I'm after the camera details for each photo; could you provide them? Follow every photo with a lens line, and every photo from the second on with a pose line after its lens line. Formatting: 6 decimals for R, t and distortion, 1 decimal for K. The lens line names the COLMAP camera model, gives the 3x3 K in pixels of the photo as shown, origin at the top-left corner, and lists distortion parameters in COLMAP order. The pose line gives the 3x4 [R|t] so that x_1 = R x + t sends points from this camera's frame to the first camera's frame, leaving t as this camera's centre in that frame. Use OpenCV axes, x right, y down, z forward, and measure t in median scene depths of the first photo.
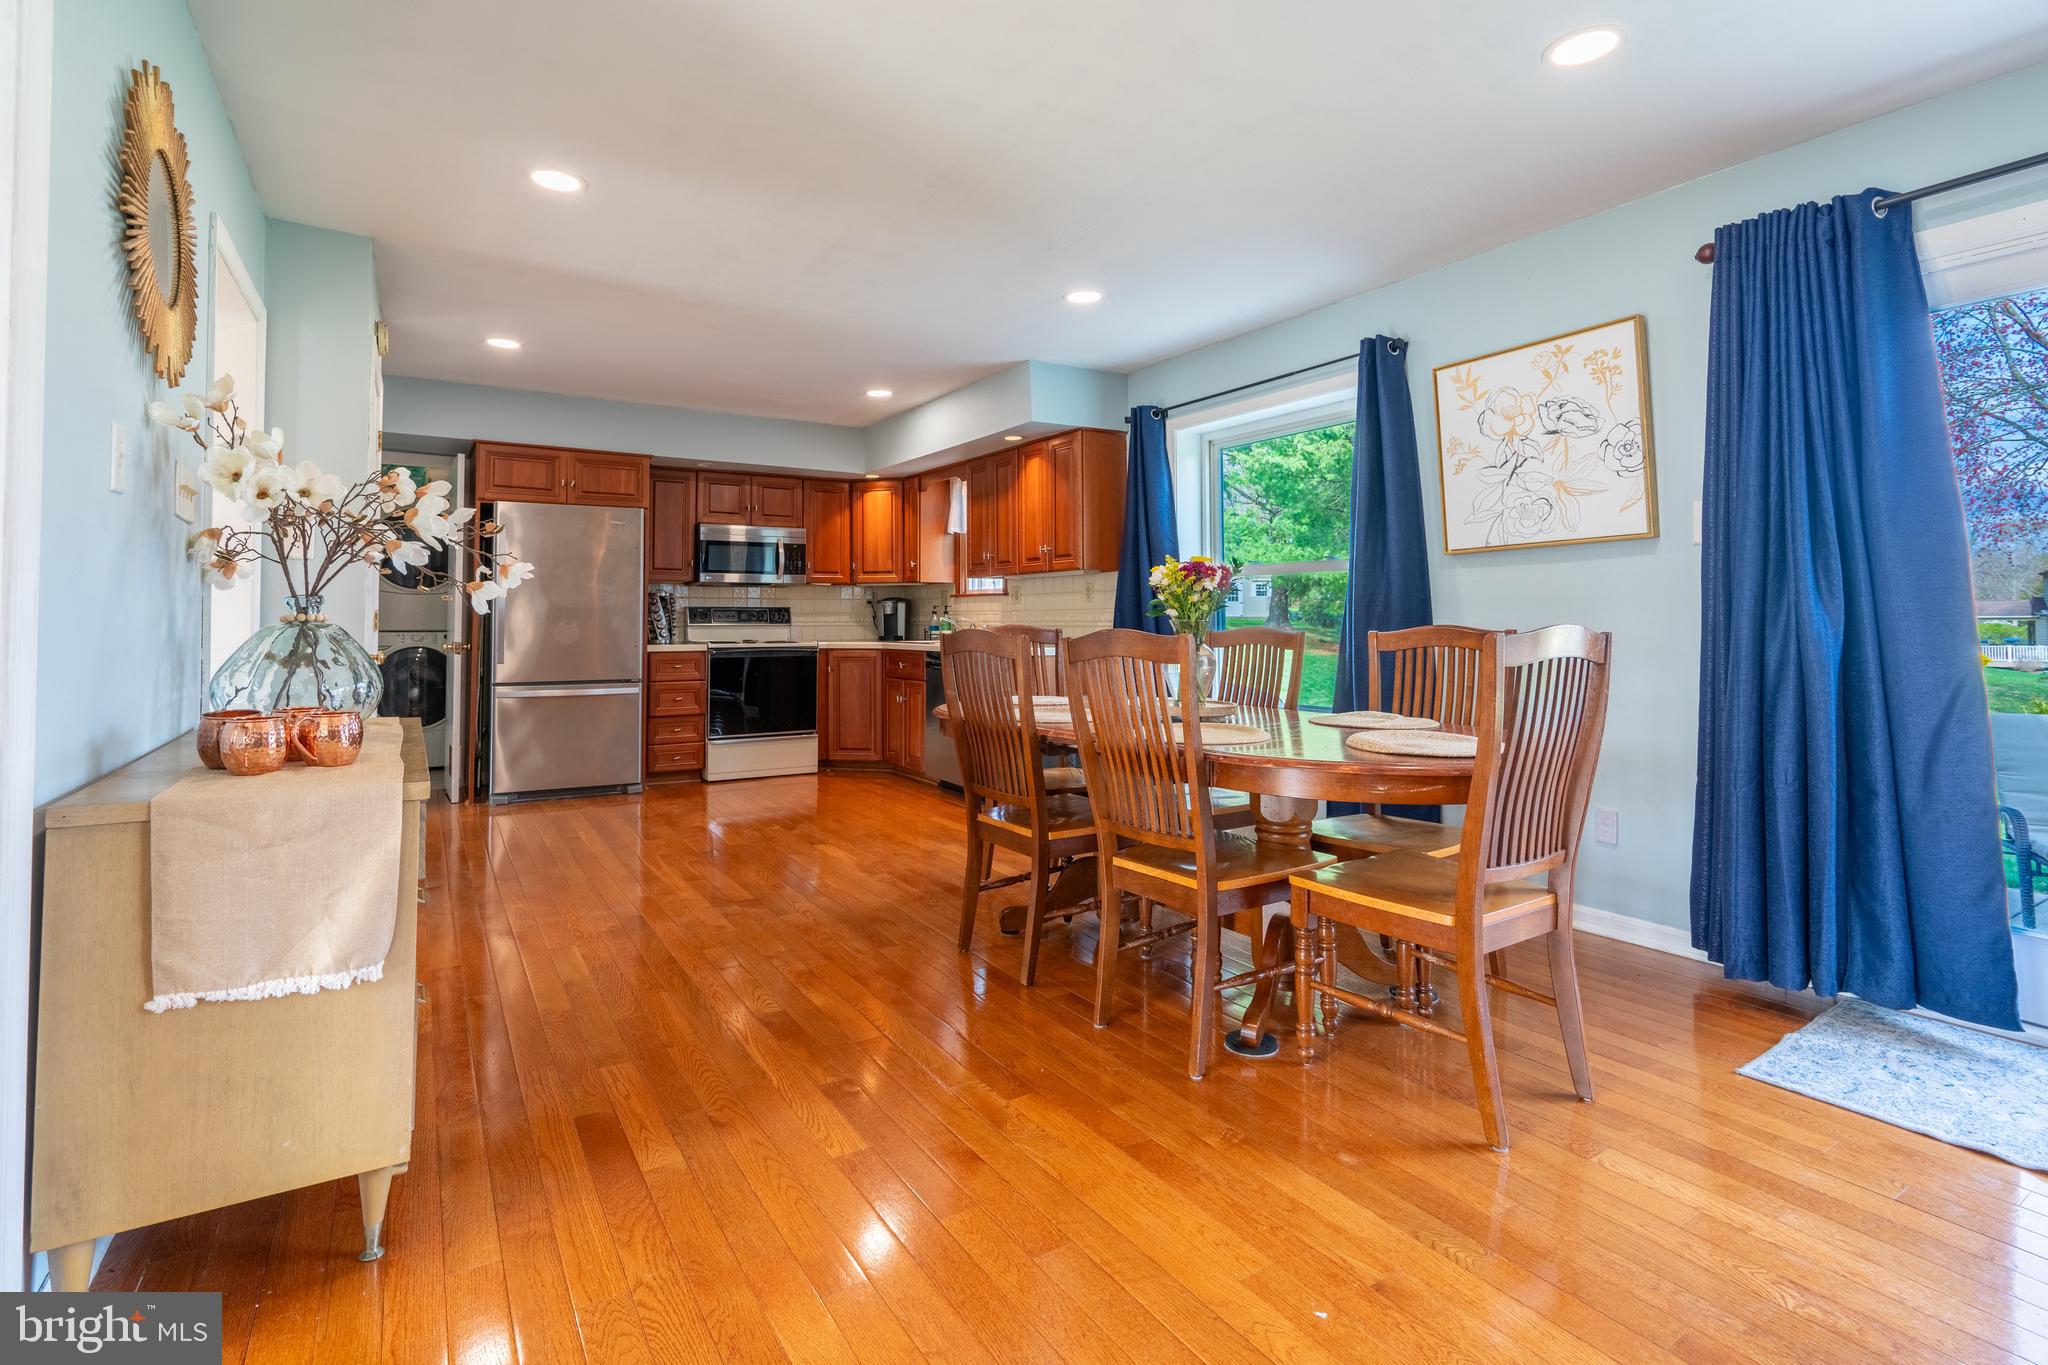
lens RADIAL K [[941.4, 0, 982.7], [0, 941.4, 597.4], [0, 0, 1]] dist [-0.011262, 0.001144]
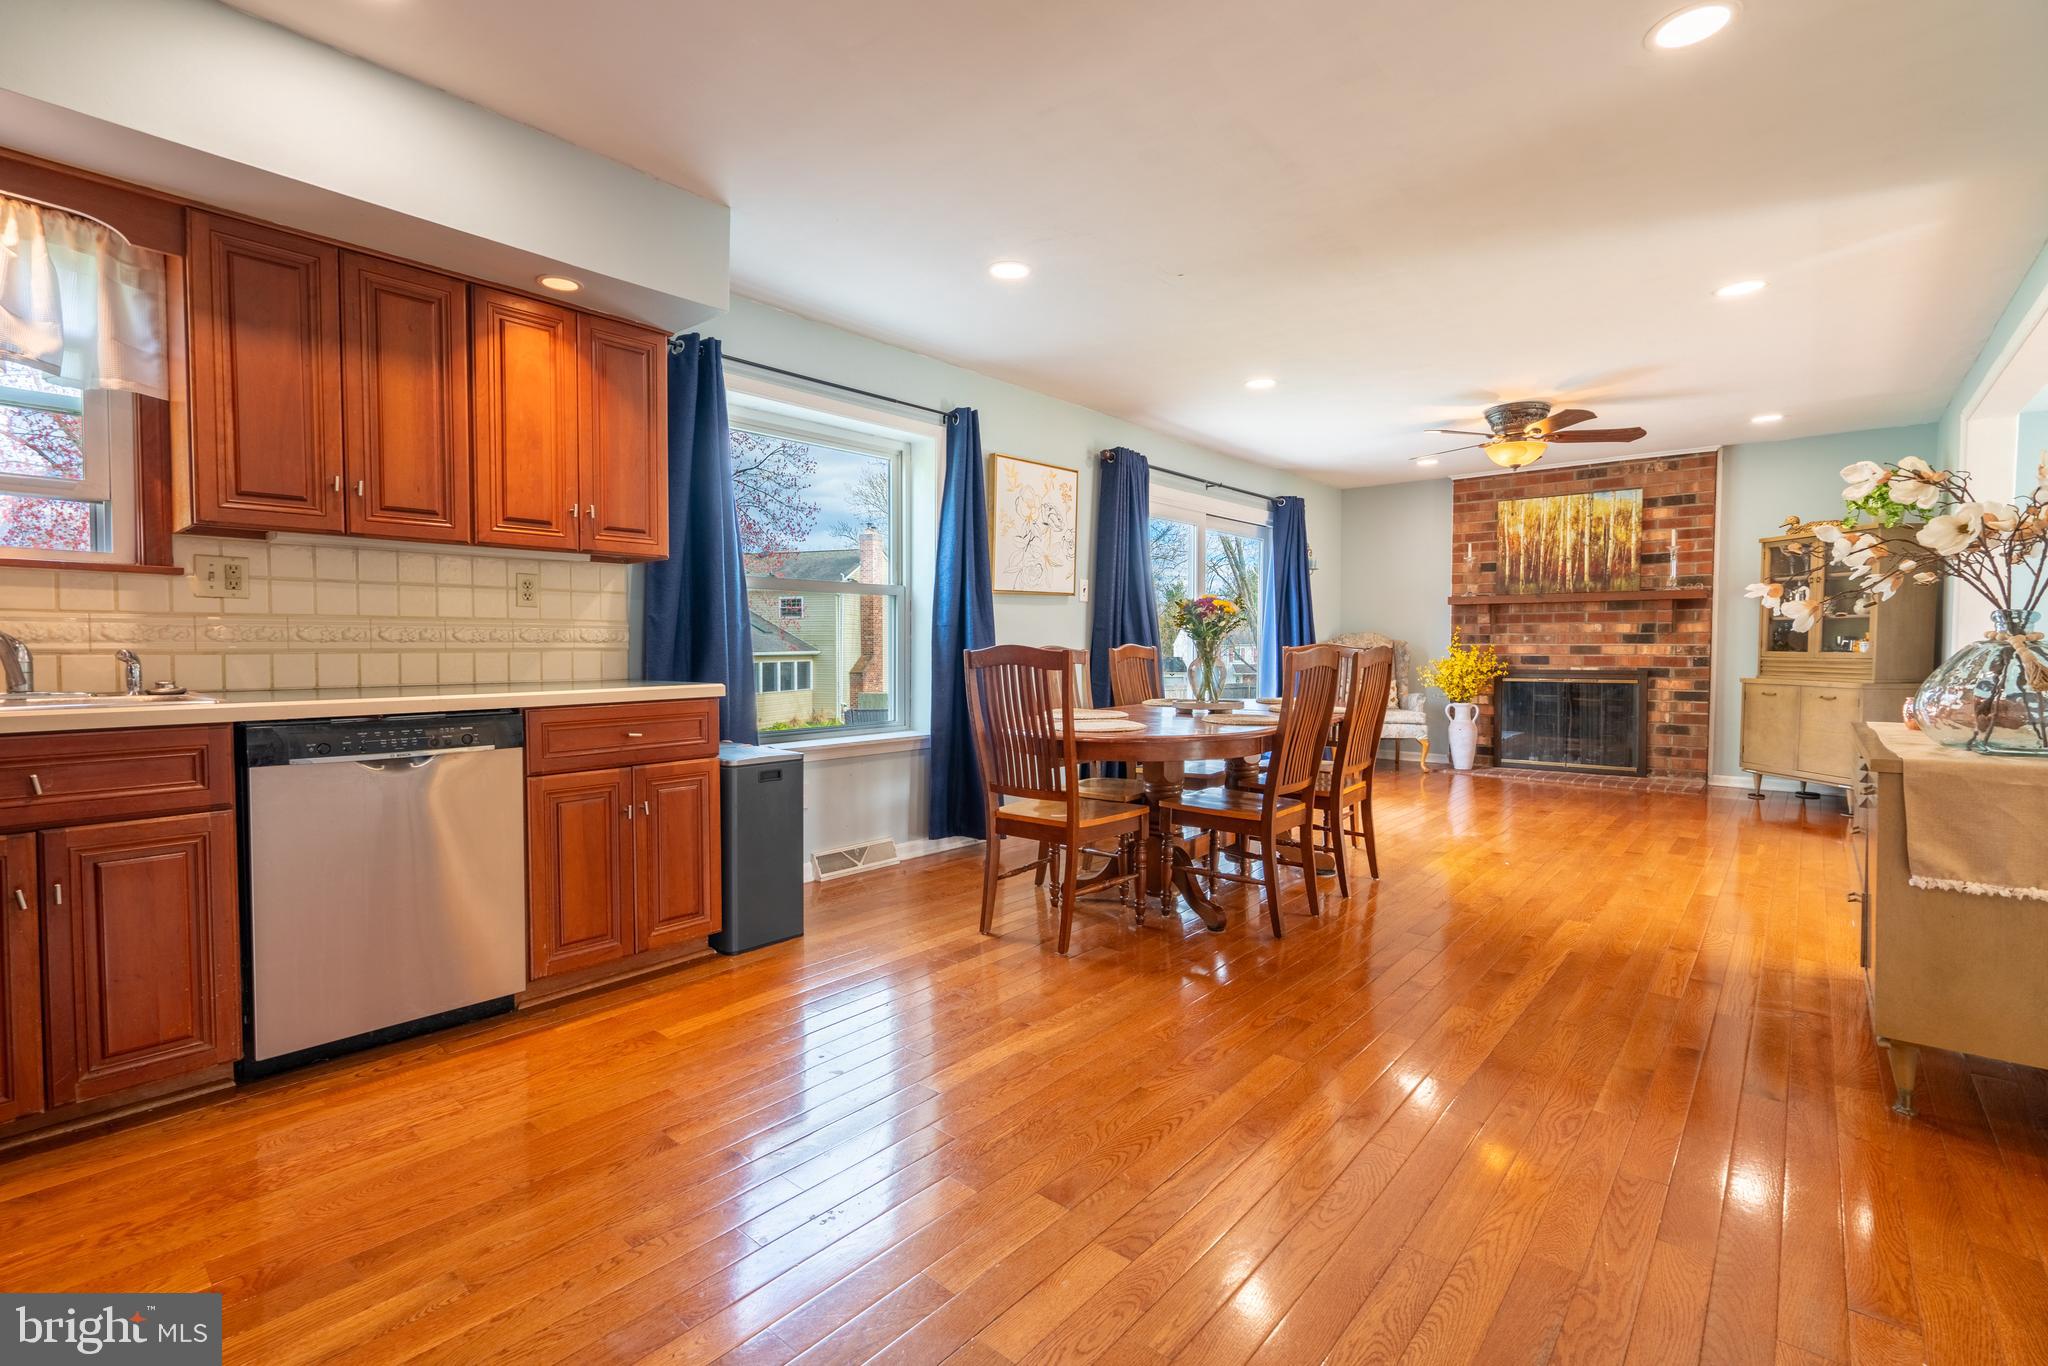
lens RADIAL K [[926.3, 0, 1013.0], [0, 926.3, 676.7], [0, 0, 1]] dist [-0.004128, 0.000223]
pose [[-0.307593, -0.031542, 0.950995, -0.515387], [-0.022239, 0.999416, 0.025955, 0.026059], [-0.951258, -0.013165, -0.308114, 0.891573]]
